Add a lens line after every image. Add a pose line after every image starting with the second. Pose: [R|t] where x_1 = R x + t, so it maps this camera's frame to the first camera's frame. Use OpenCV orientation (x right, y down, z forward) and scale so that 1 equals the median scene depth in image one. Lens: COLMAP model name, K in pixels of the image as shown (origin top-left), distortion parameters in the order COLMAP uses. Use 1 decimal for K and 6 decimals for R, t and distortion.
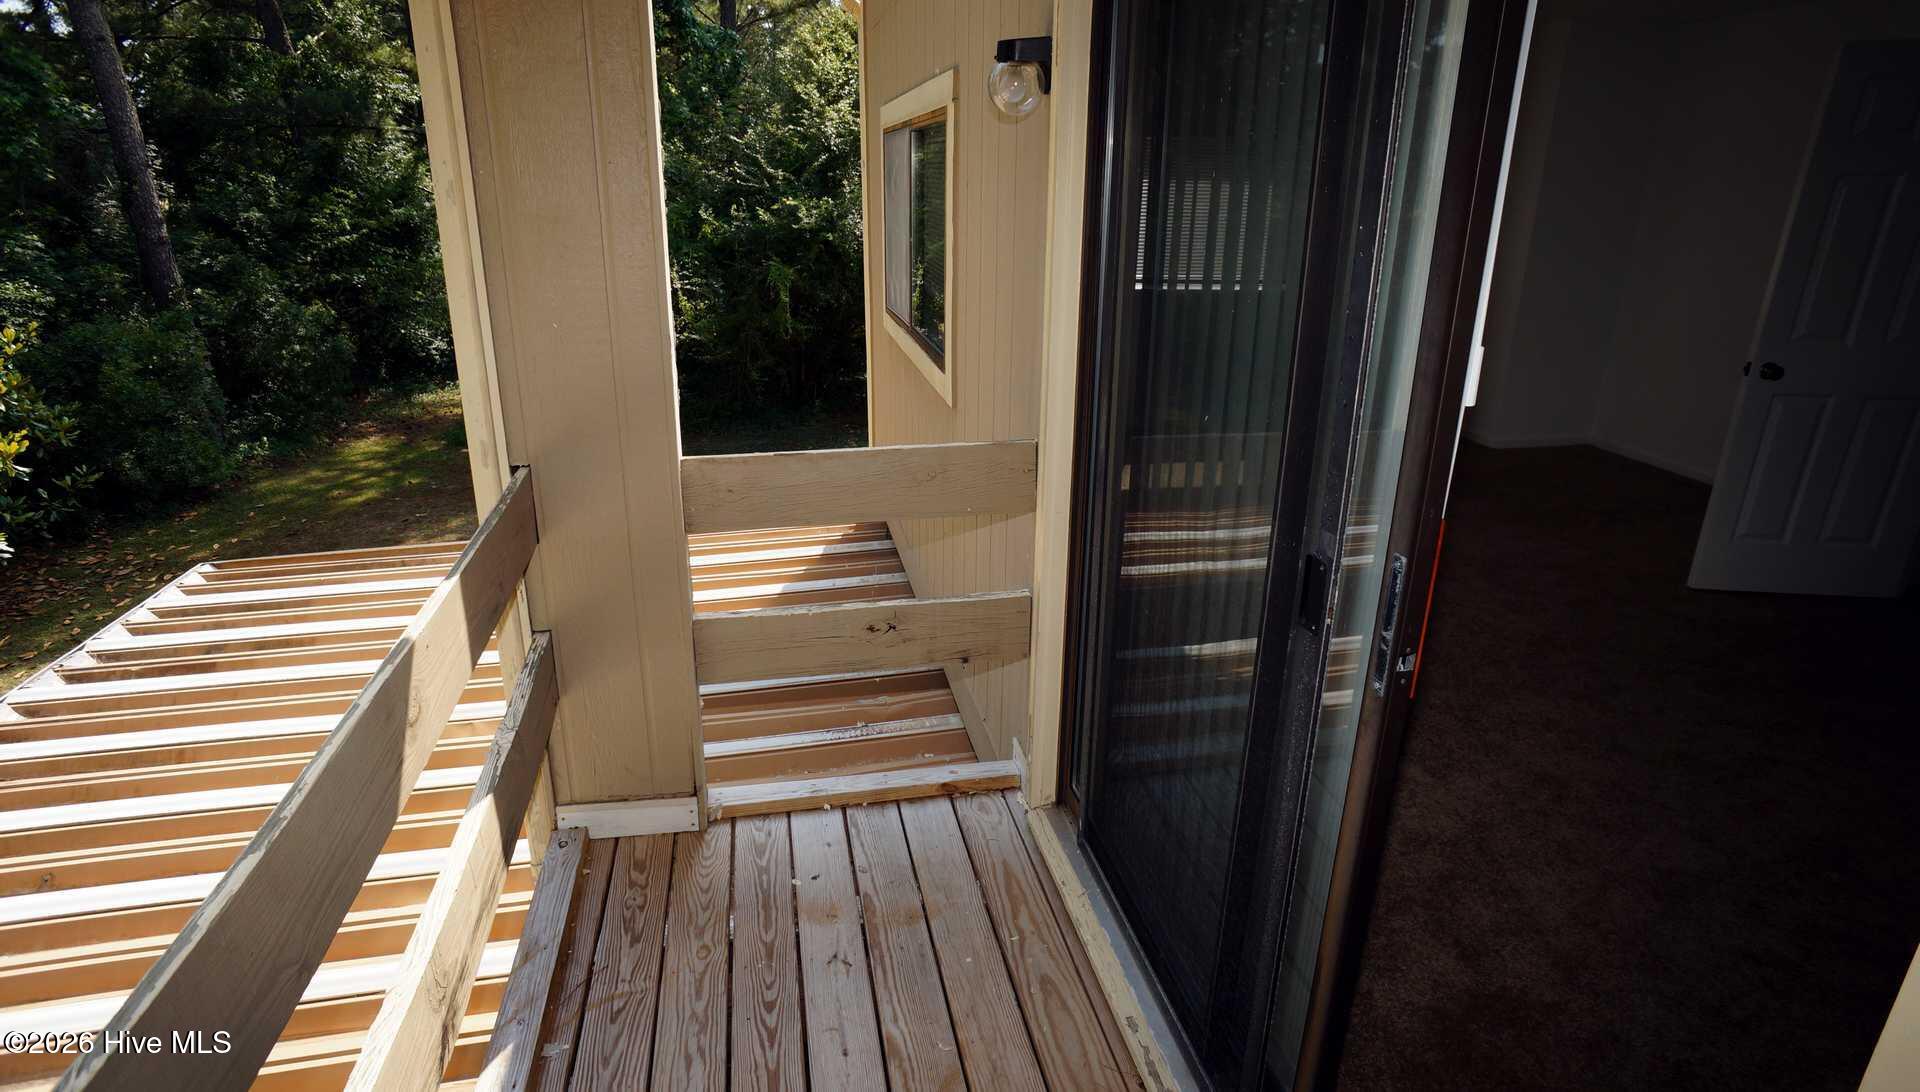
lens RADIAL K [[1016.6, 0, 958.3], [0, 1016.6, 539.1], [0, 0, 1]] dist [-0.073186, 0.043482]
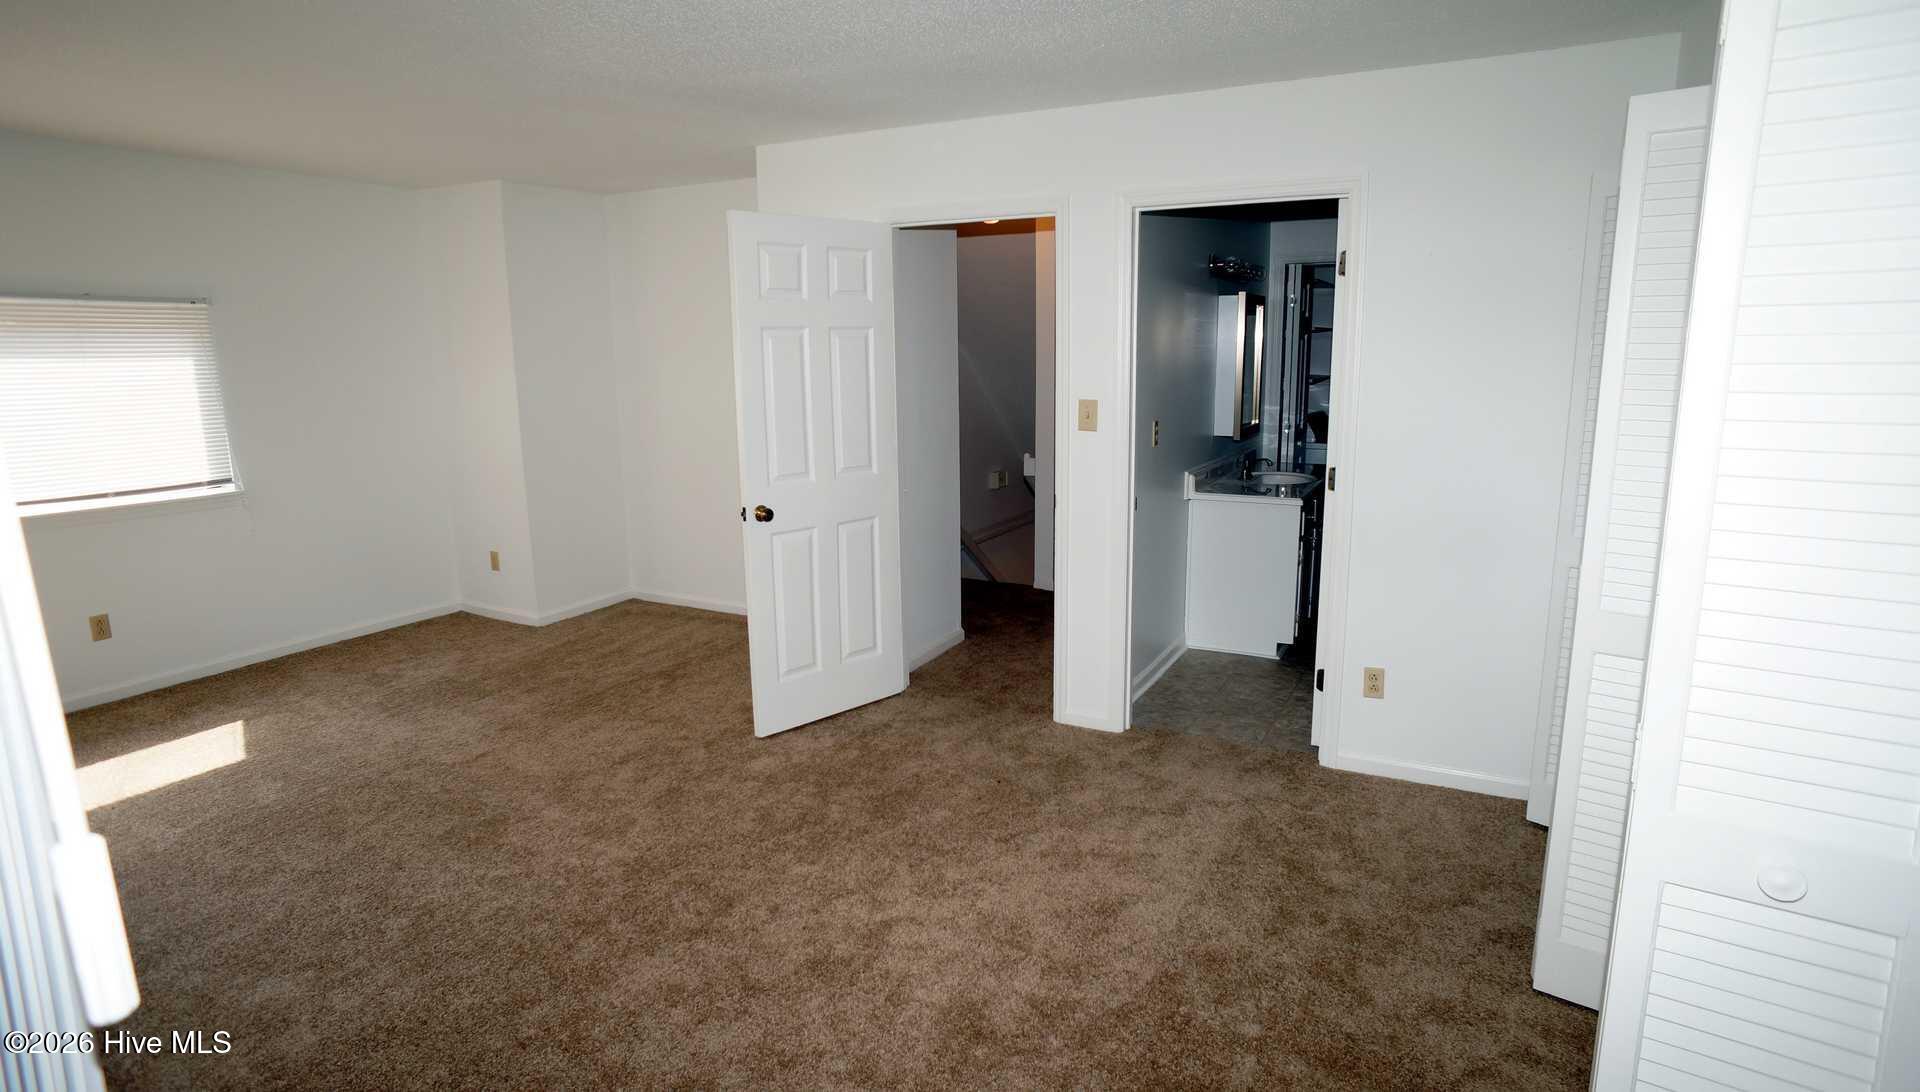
lens RADIAL K [[1016.6, 0, 950.9], [0, 1016.6, 550.6], [0, 0, 1]] dist [-0.073186, 0.043482]
pose [[0.632415, -0.172411, 0.755200, 0.154835], [0.282146, 0.959216, -0.017286, -0.061505], [-0.721419, 0.224009, 0.655267, 0.189673]]
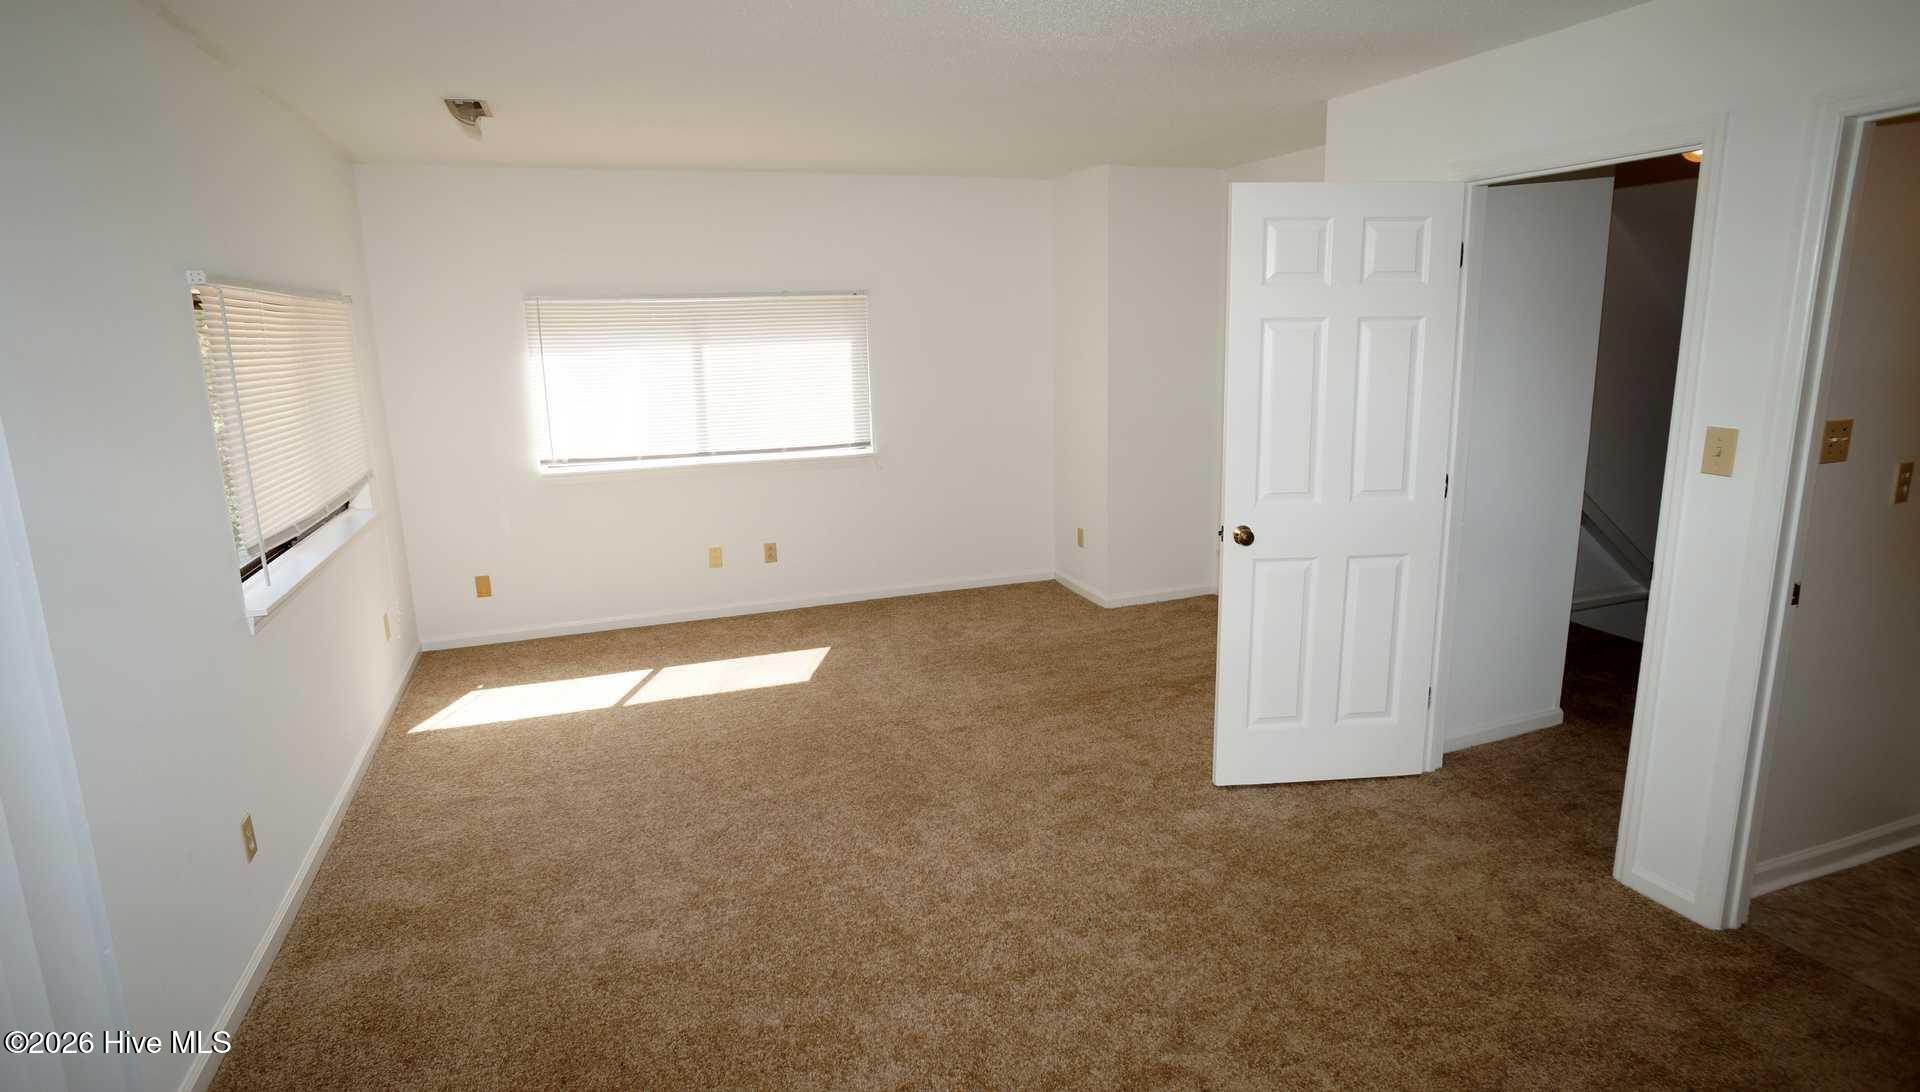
lens RADIAL K [[1016.6, 0, 931.4], [0, 1016.6, 546.4], [0, 0, 1]] dist [-0.073186, 0.043482]
pose [[0.986774, -0.066756, 0.147716, 0.421689], [0.086343, 0.987691, -0.130428, -0.067952], [-0.137191, 0.141458, 0.980392, 0.163755]]
